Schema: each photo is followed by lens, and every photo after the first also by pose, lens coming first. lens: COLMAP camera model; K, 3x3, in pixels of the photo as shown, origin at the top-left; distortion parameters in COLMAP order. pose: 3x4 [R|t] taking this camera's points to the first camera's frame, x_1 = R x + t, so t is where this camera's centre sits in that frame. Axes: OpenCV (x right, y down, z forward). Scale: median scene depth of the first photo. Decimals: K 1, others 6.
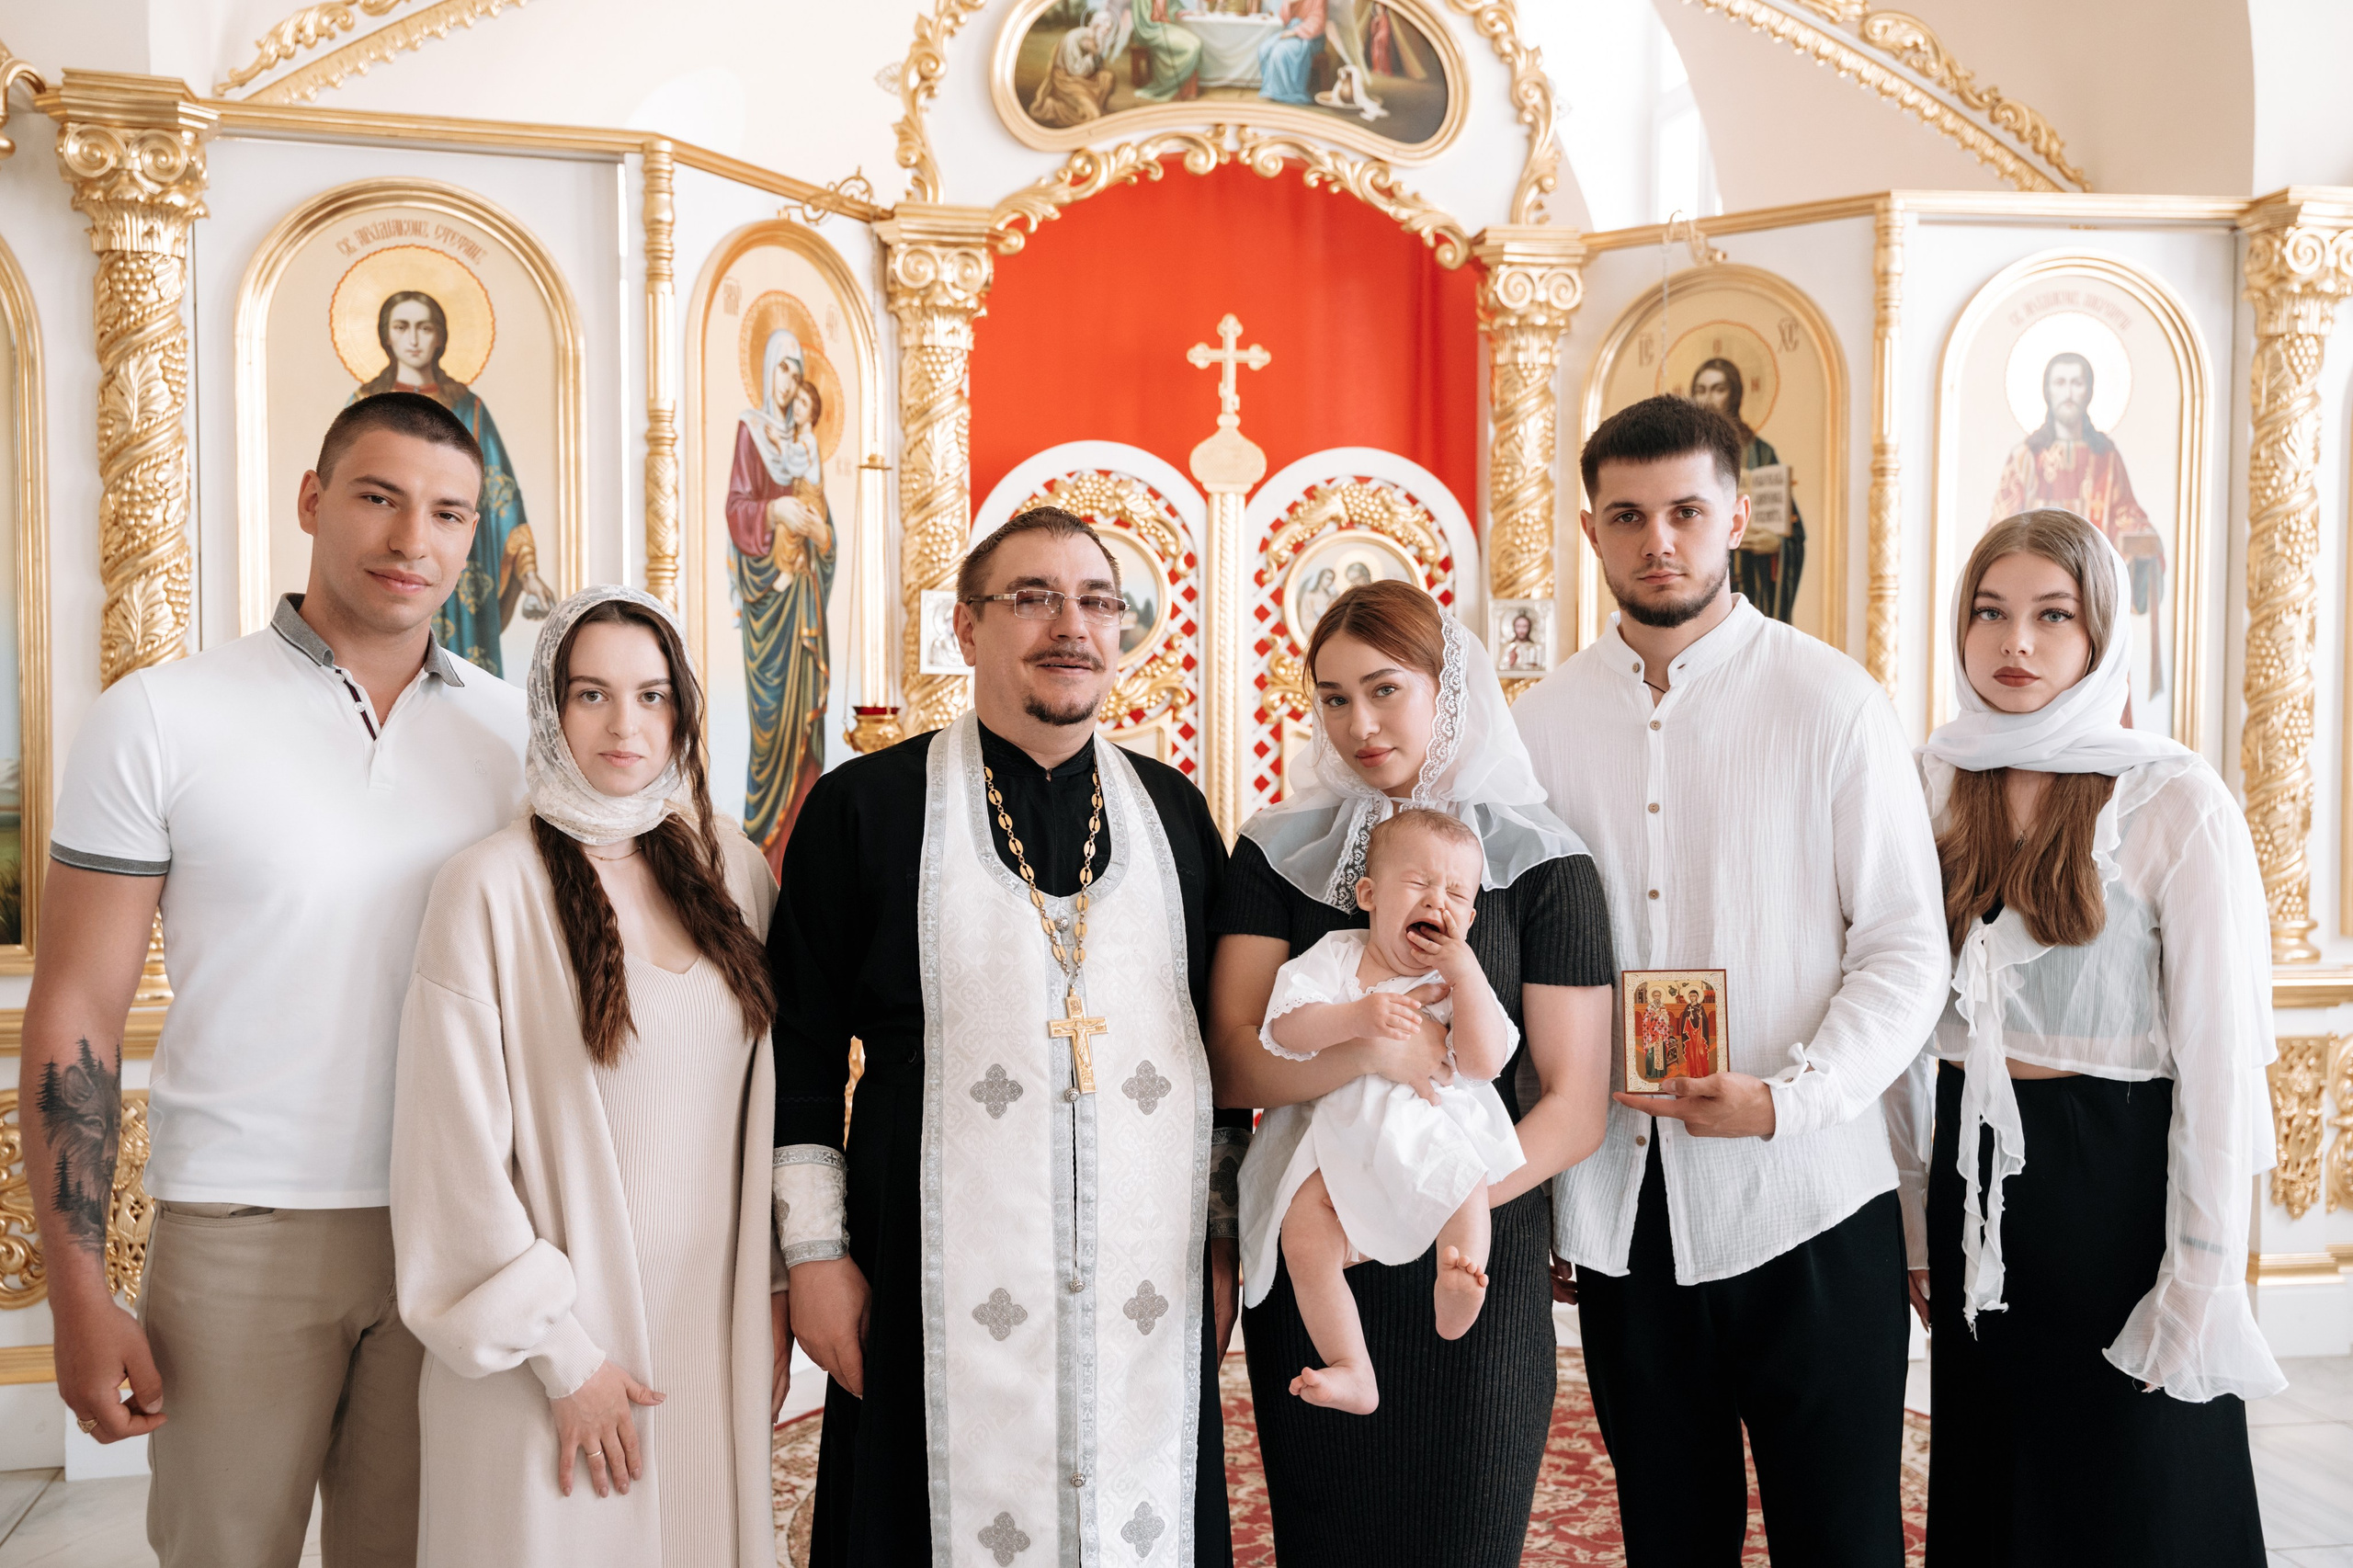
lens RADIAL K [[2399.7, 0, 1255.4], [0, 2399.7, 782.9], [0, 0, 1]] dist [0.090375, -0.004344]
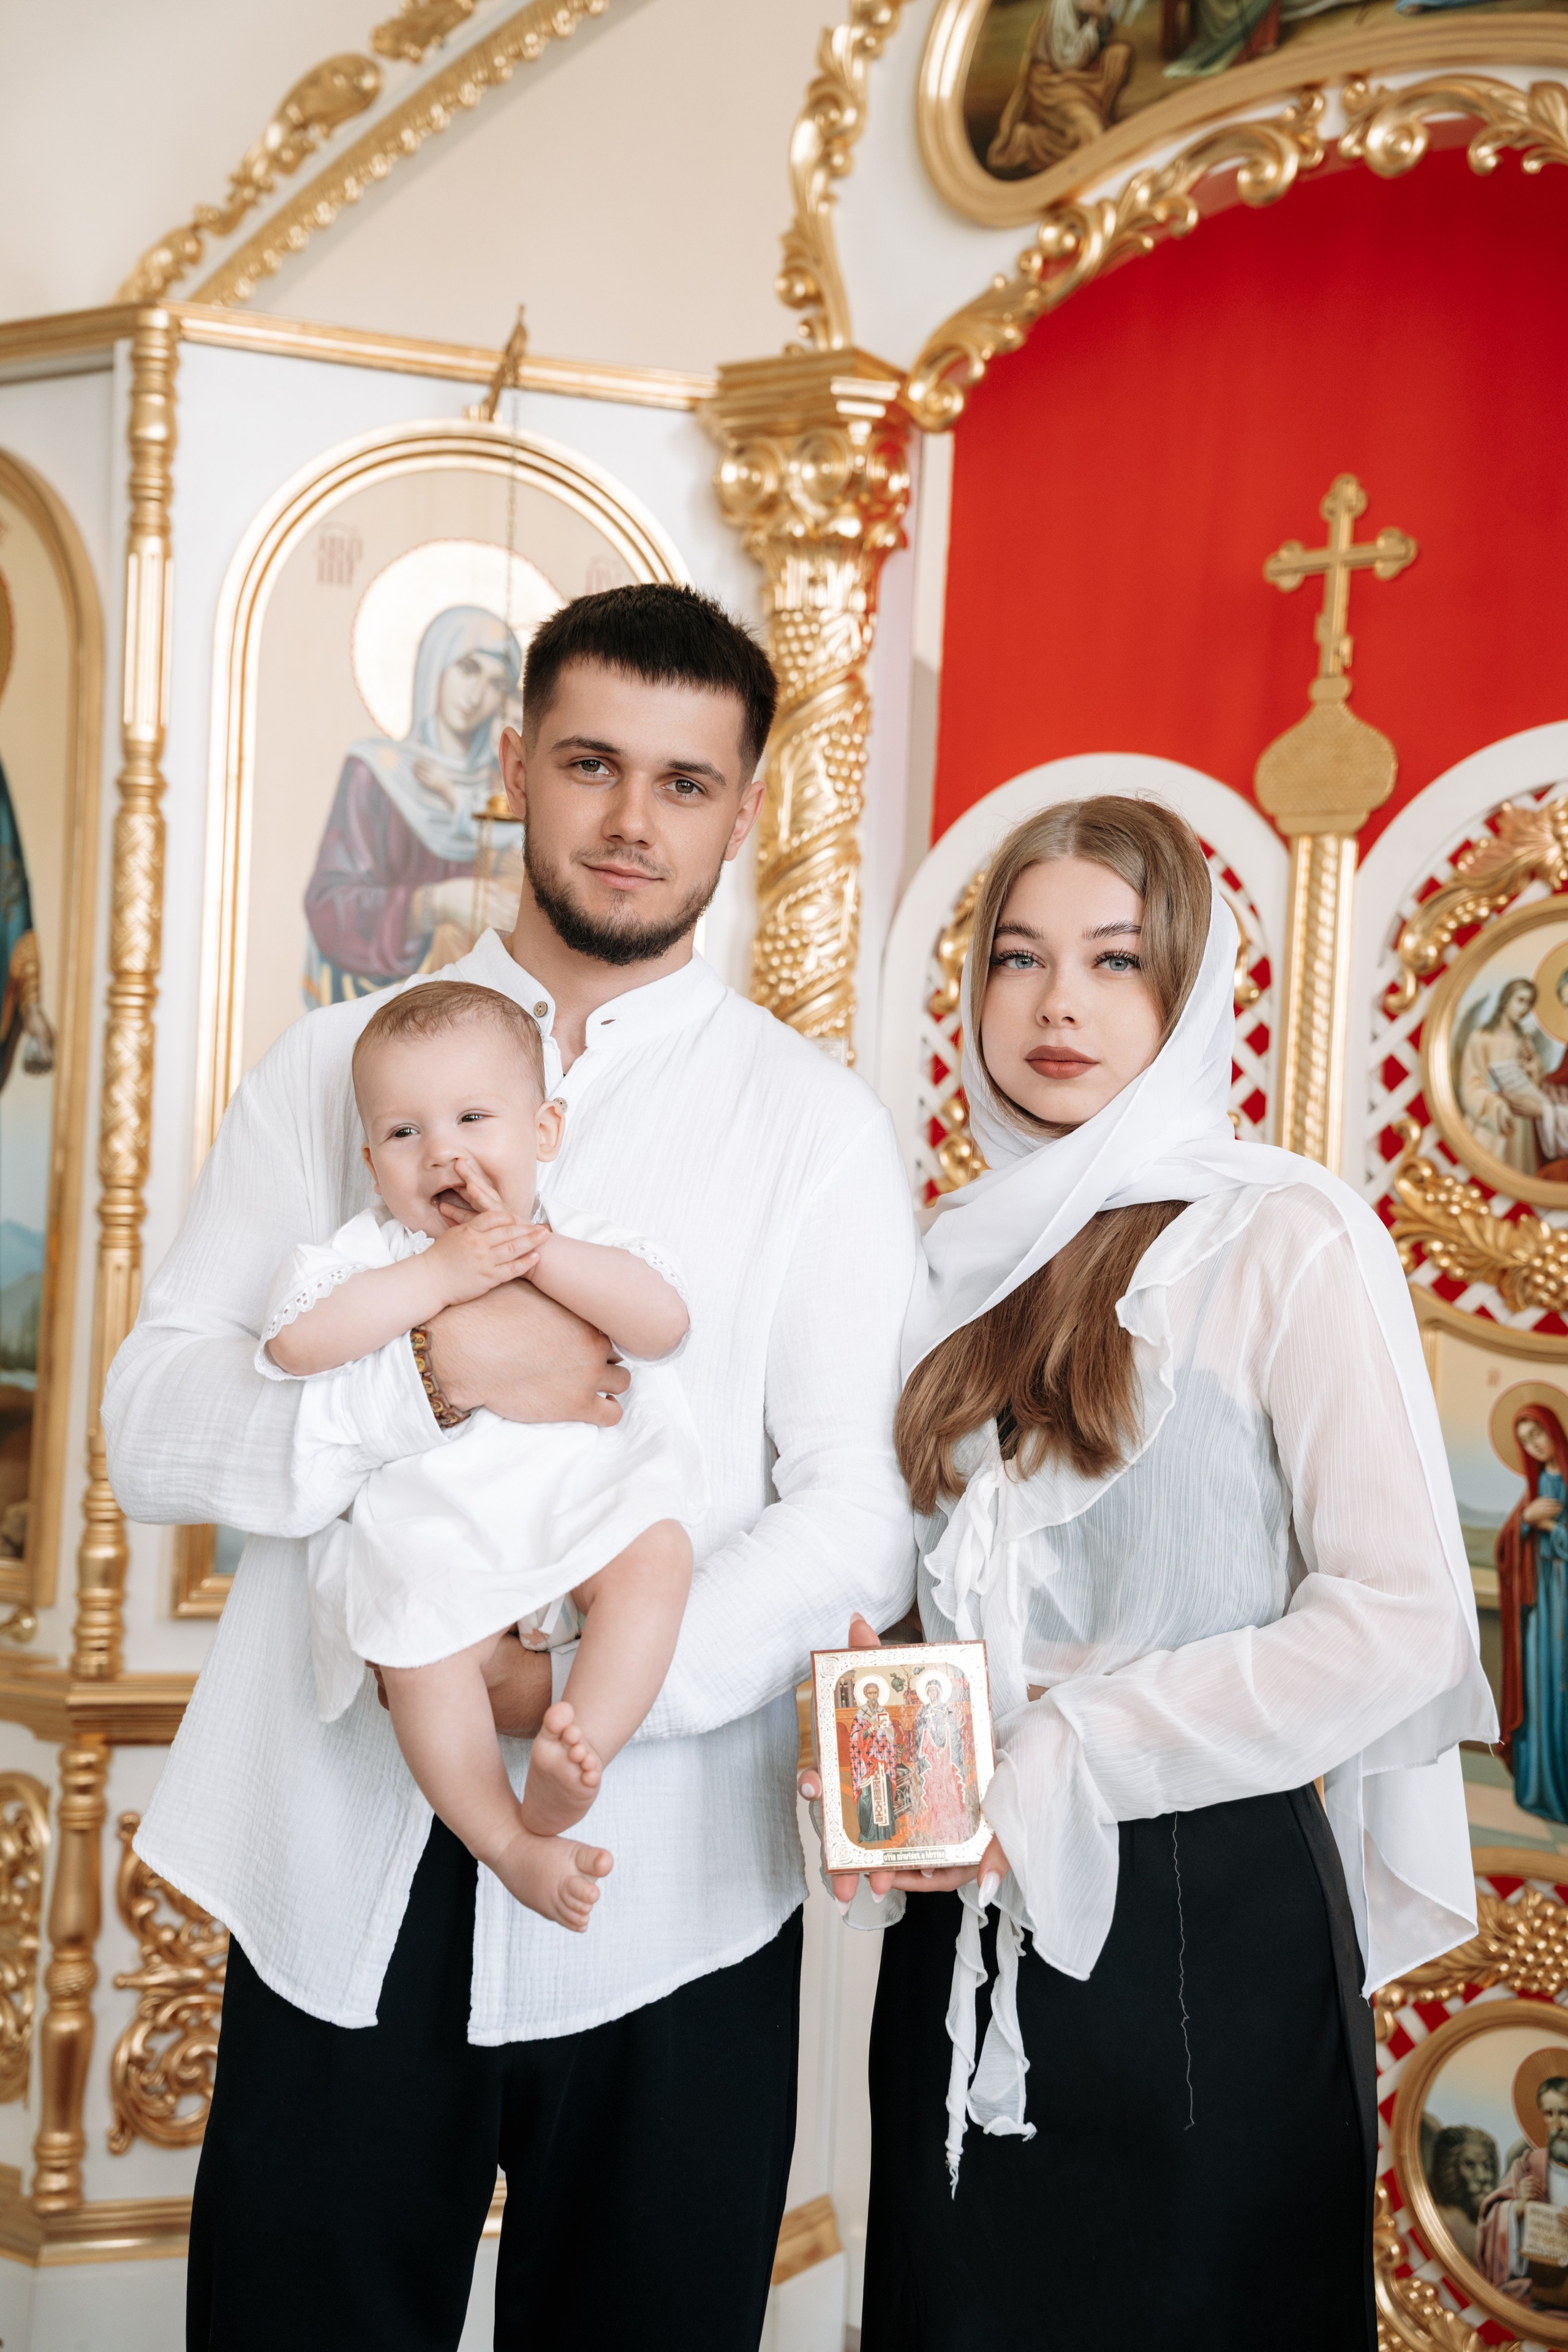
lens RADIAL K [[2944.2, 0, 768.5], [0, 2944.2, 1161.4], [0, 0, 1]] dist [0.252187, -0.180016]
pose [[0.673743, 0.015833, -0.738796, 0.378389], [-0.065518, 0.997113, -0.038380, -0.022218], [0.736056, 0.074263, 0.672835, 0.517698]]
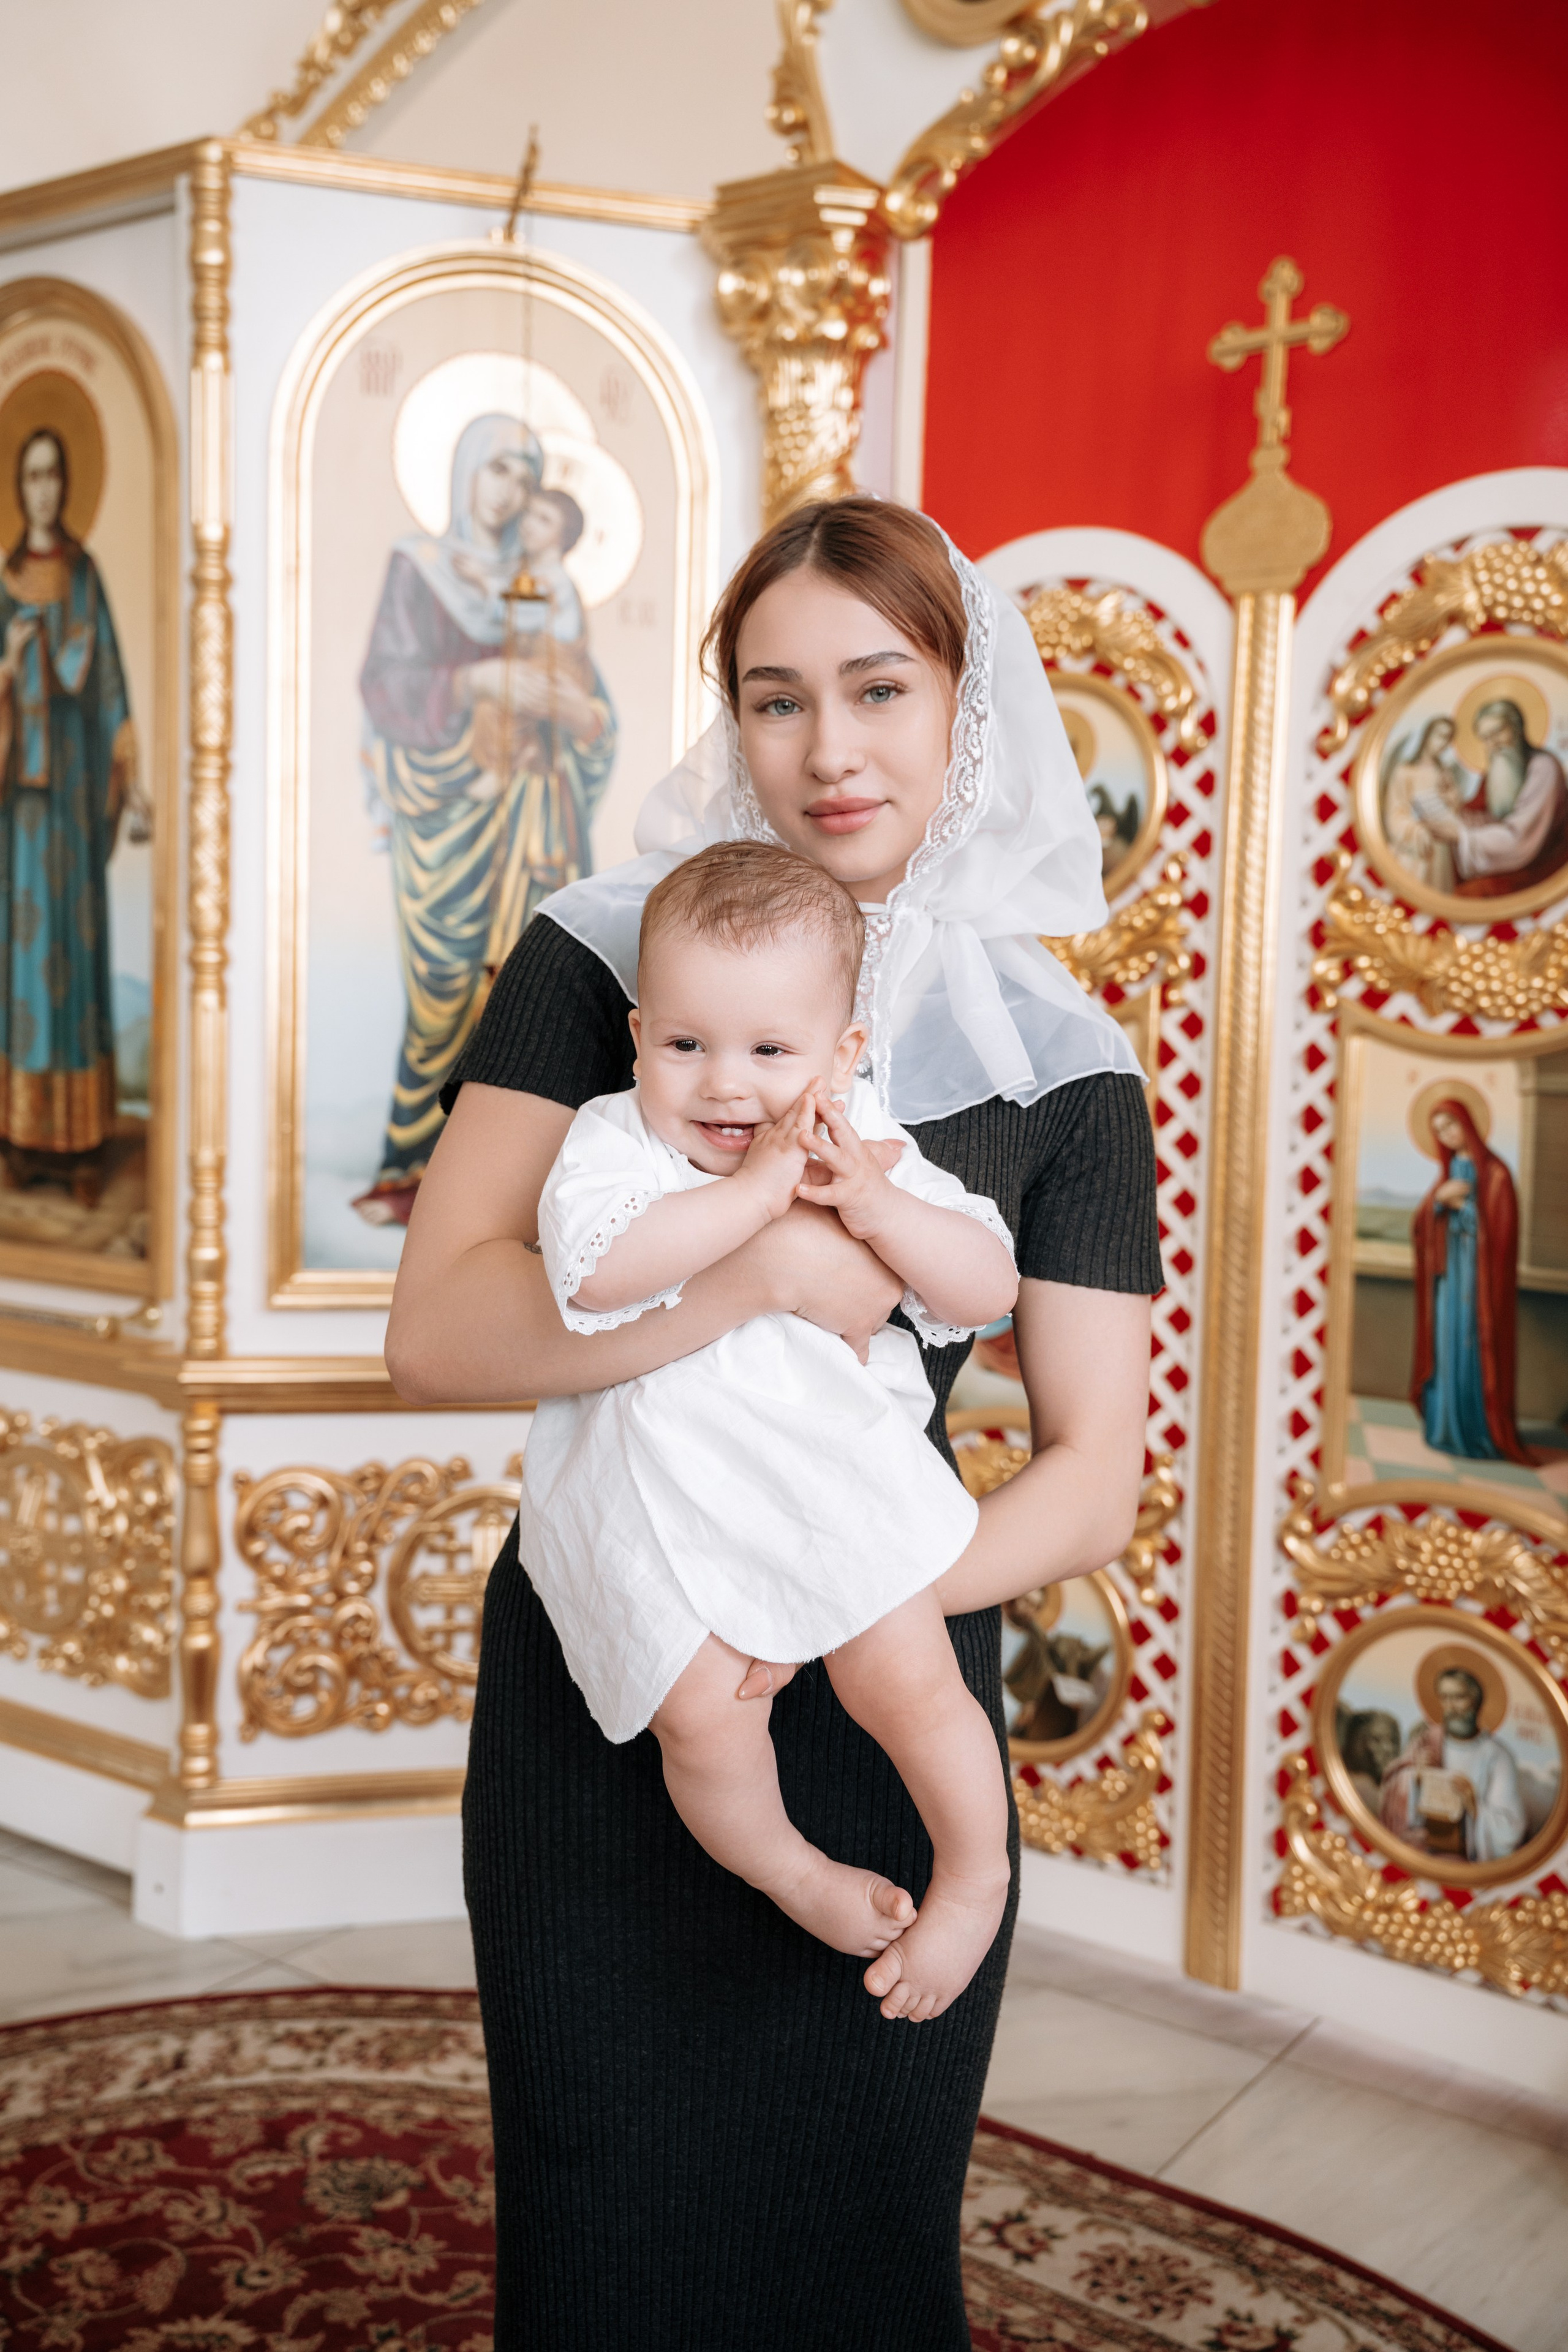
lens RADIAL K [[2264.2, 0, 773.0], [0, 2264.2, 1186.1], [0, 0, 1]] dist [0.051736, 0.014227]
pose [[0.657975, 0.071327, -0.749654, 0.325395], [-0.047939, 0.997452, 0.052828, -0.006805], [0.751512, 0.001179, 0.659718, 0.584389]]
